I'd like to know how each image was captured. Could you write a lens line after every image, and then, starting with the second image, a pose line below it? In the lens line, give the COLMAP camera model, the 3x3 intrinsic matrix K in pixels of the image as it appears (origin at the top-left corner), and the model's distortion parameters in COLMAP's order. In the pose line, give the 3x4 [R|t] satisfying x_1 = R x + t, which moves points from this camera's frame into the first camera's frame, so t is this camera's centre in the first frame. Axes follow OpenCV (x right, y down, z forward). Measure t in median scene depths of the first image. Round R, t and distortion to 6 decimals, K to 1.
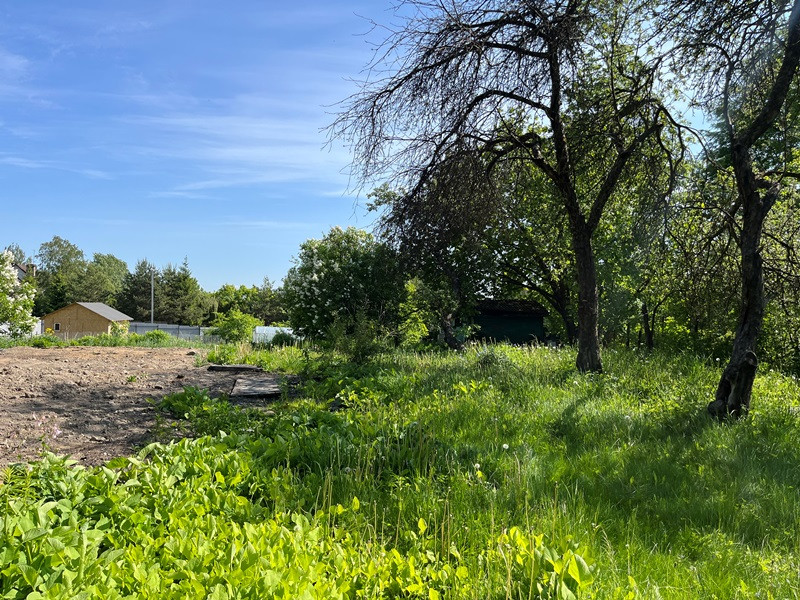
lens RADIAL K [[611.5, 0, 397.5], [0, 611.5, 297.3], [0, 0, 1]] dist [0.056511, -0.076851]
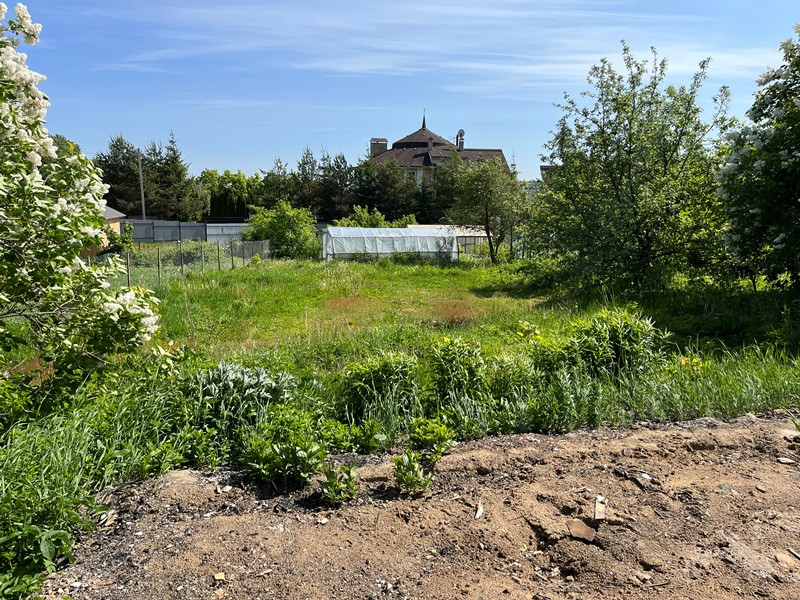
lens RADIAL K [[611.5, 0, 387.0], [0, 611.5, 289.9], [0, 0, 1]] dist [0.056511, -0.076851]
pose [[0.997479, -0.019971, 0.068095, -0.302366], [0.007992, 0.985092, 0.171844, -0.001700], [-0.070511, -0.170867, 0.982768, 0.435308]]
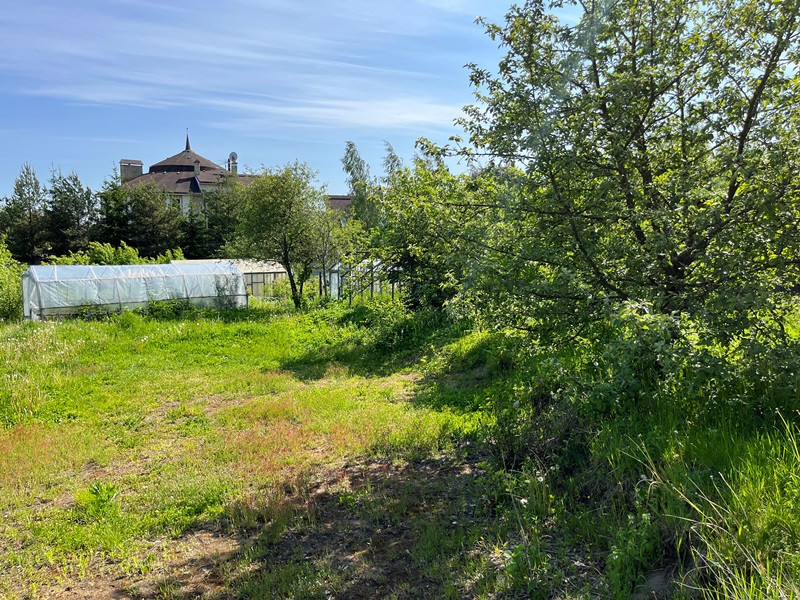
lens RADIAL K [[611.5, 0, 399.8], [0, 611.5, 298.9], [0, 0, 1]] dist [0.056511, -0.076851]
pose [[0.900024, -0.071005, 0.430018, -0.267388], [0.014460, 0.990962, 0.133365, 0.019527], [-0.435601, -0.113813, 0.892916, 0.678573]]
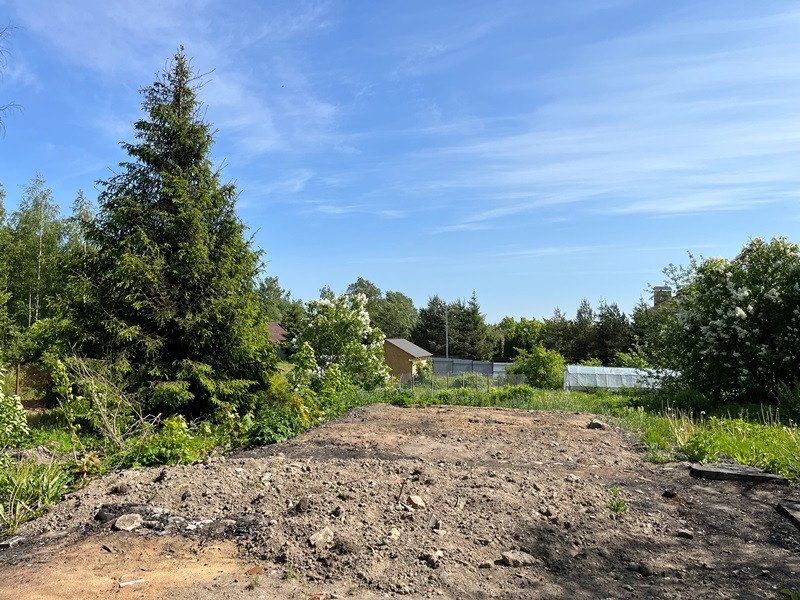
lens RADIAL K [[611.5, 0, 389.1], [0, 611.5, 311.1], [0, 0, 1]] dist [0.056511, -0.076851]
pose [[0.907318, -0.025633, -0.419664, -0.131287], [0.014711, 0.999464, -0.029242, -0.012681], [0.420188, 0.020358, 0.907208, 0.131804]]
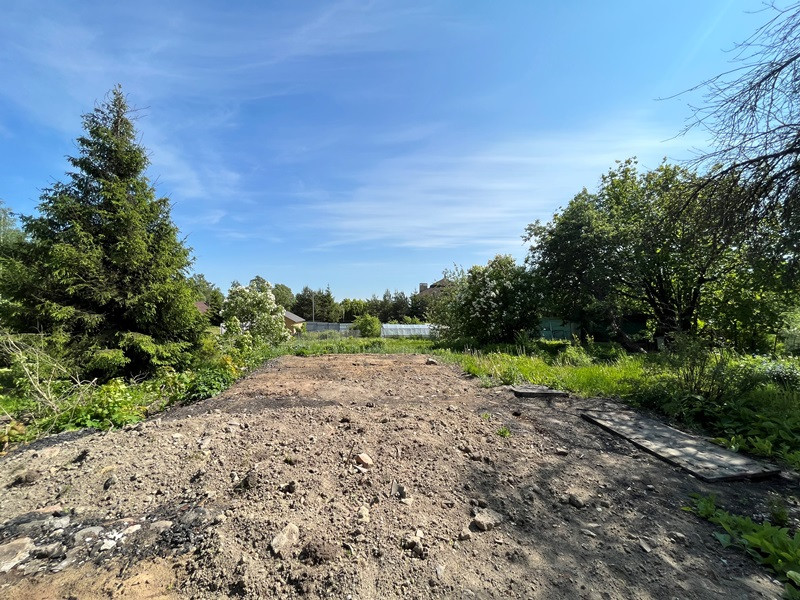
lens RADIAL K [[328.7, 0, 393.4], [0, 328.7, 304.4], [0, 0, 1]] dist [0.002681, -0.000957]
pose [[0.995804, -0.022693, -0.088651, -0.177837], [0.023124, 0.999725, 0.003843, -0.011900], [0.088540, -0.005877, 0.996055, 0.191311]]
